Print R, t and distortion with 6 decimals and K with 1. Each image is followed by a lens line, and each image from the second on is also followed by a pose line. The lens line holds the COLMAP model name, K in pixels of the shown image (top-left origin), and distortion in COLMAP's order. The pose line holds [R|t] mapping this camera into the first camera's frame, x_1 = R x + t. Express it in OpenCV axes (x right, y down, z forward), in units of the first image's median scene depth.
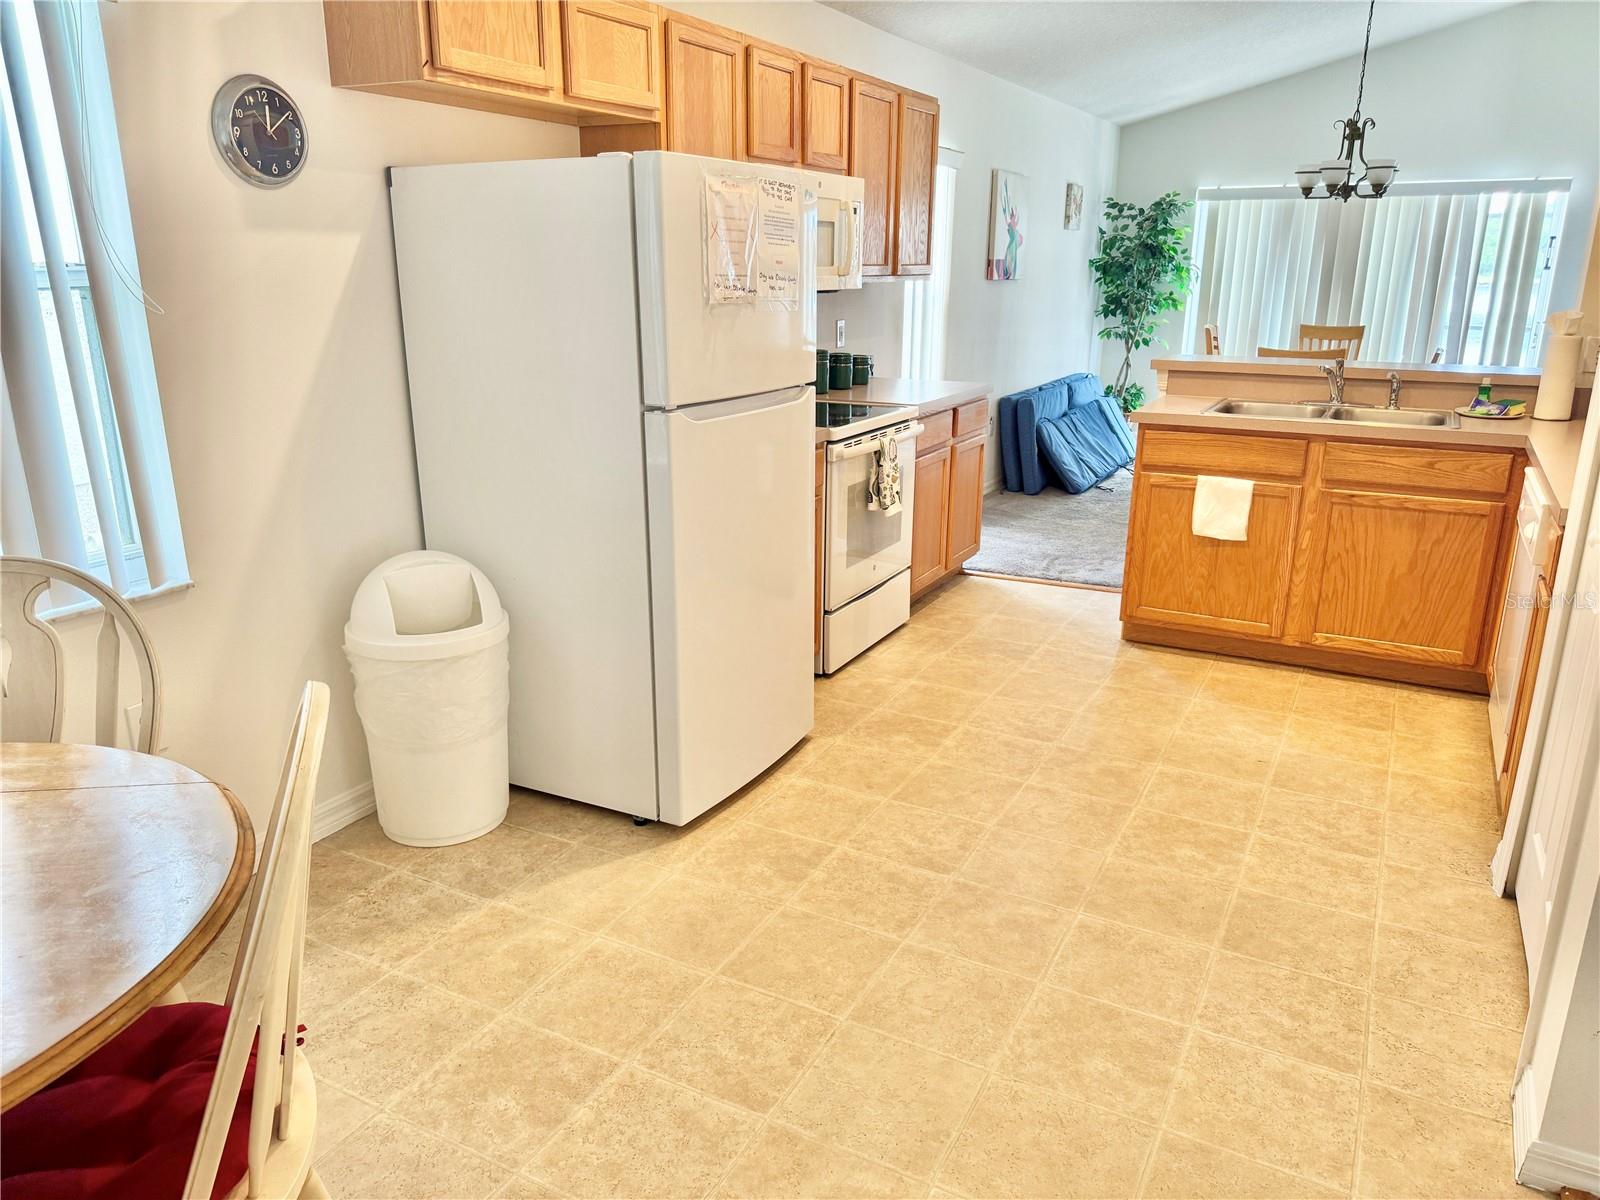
lens RADIAL K [[1134.4, 0, 793.3], [0, 1134.4, 606.4], [0, 0, 1]] dist [0.097587, -0.145491]
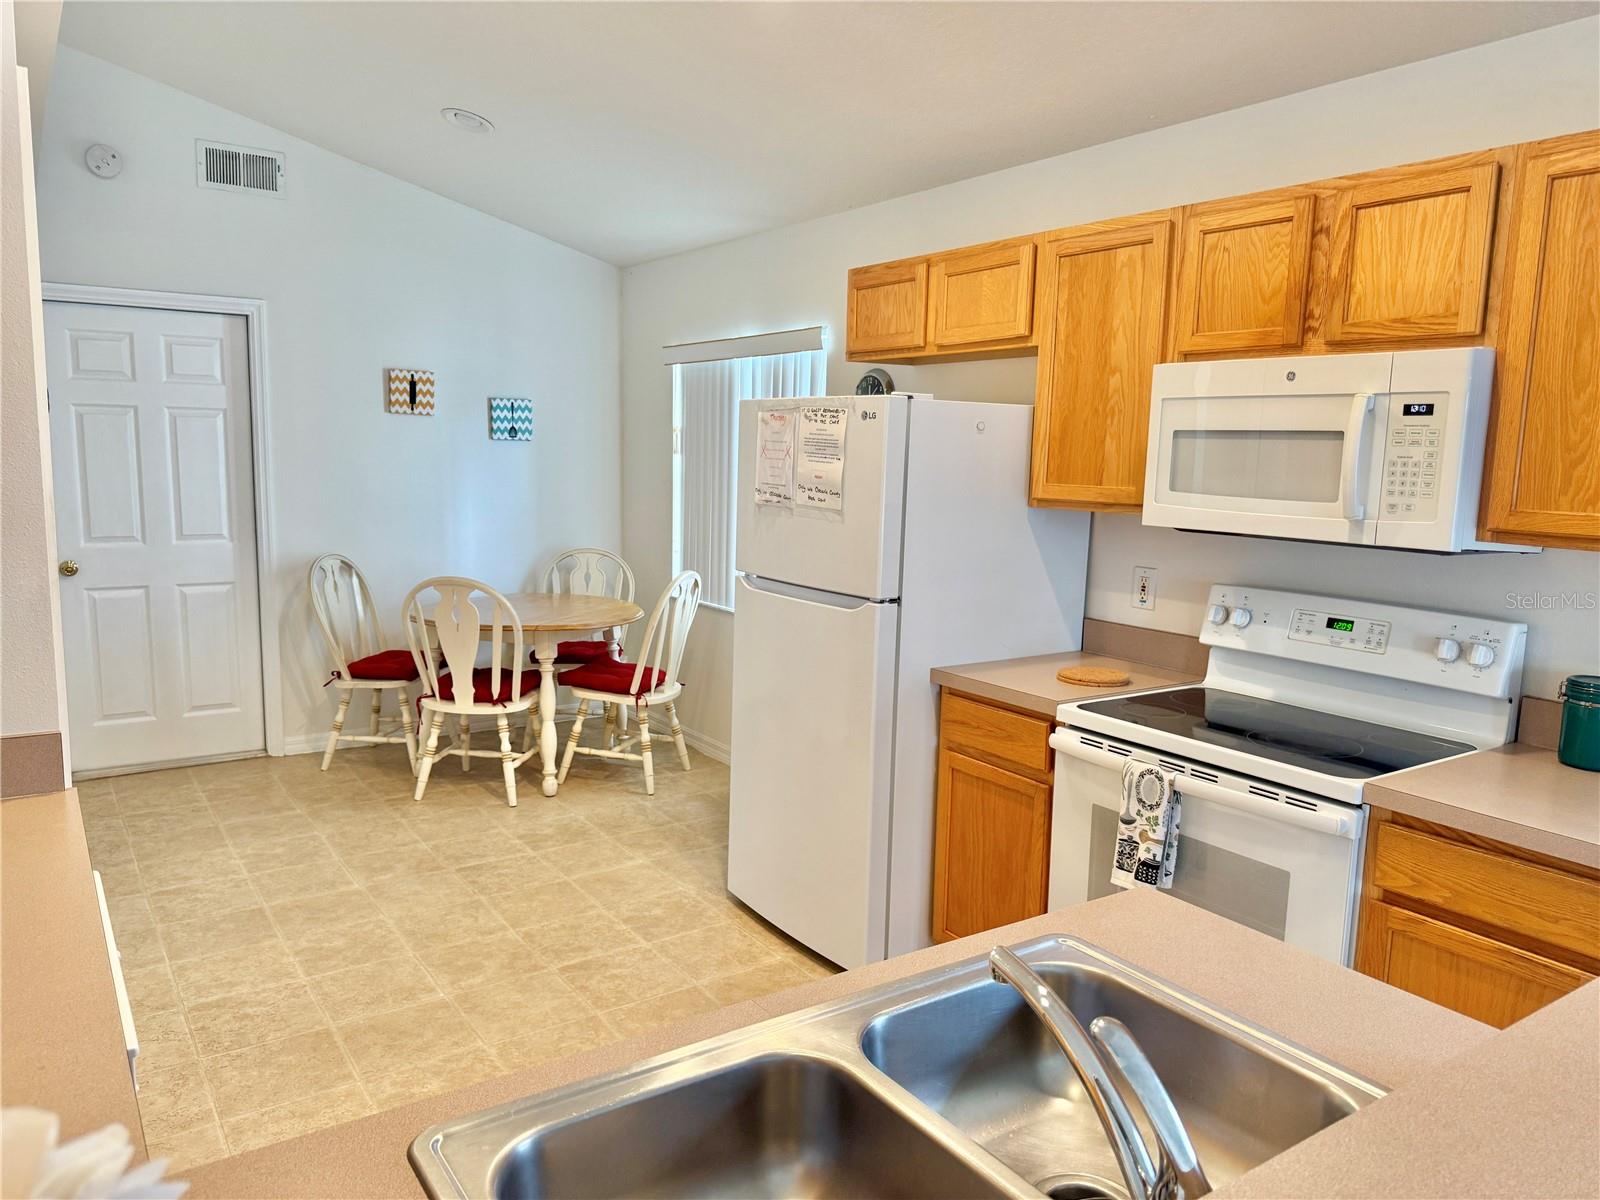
lens RADIAL K [[1134.4, 0, 793.3], [0, 1134.4, 606.4], [0, 0, 1]] dist [0.097587, -0.145491]
pose [[-0.464838, 0.109087, -0.878650, 0.705812], [-0.279563, 0.923530, 0.262558, -0.338046], [0.840101, 0.367685, -0.398795, 1.060866]]
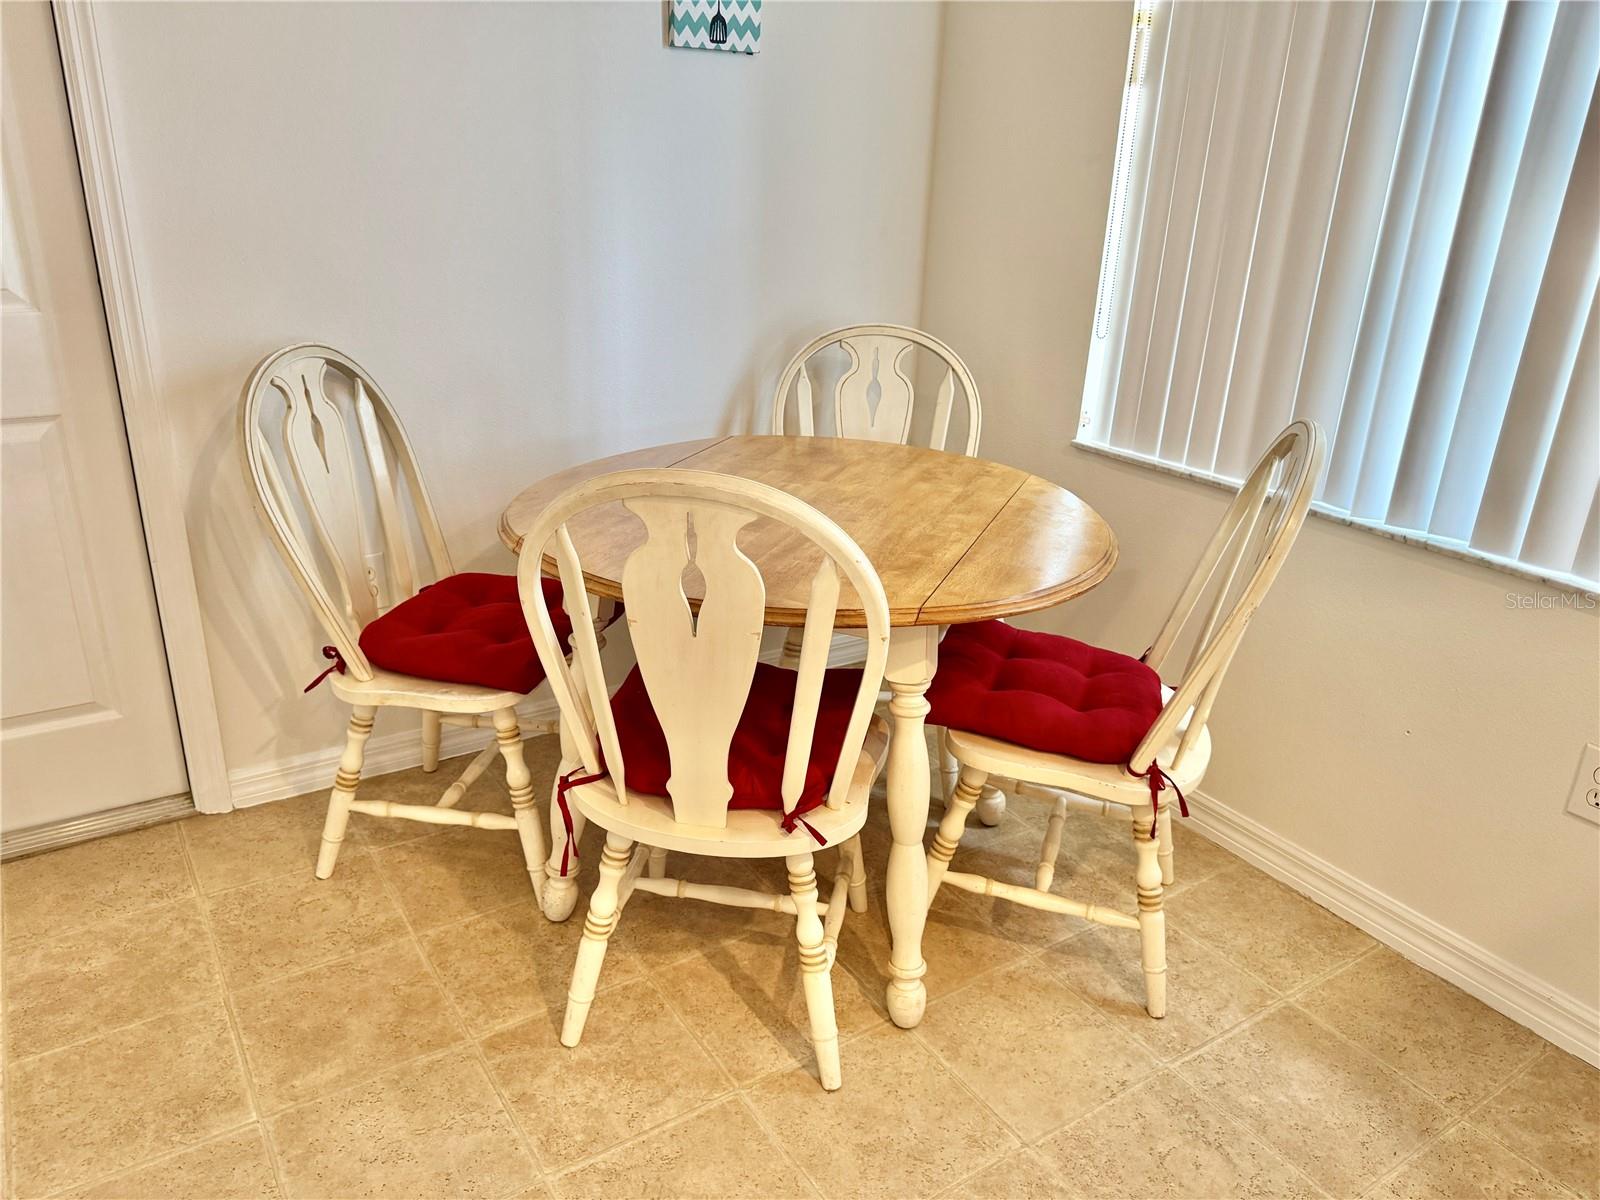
lens RADIAL K [[1134.4, 0, 793.3], [0, 1134.4, 606.4], [0, 0, 1]] dist [0.097587, -0.145491]
pose [[-0.483335, 0.299475, -0.822619, 0.143082], [-0.292886, 0.830202, 0.474323, -0.110995], [0.824988, 0.470190, -0.313553, 0.469982]]
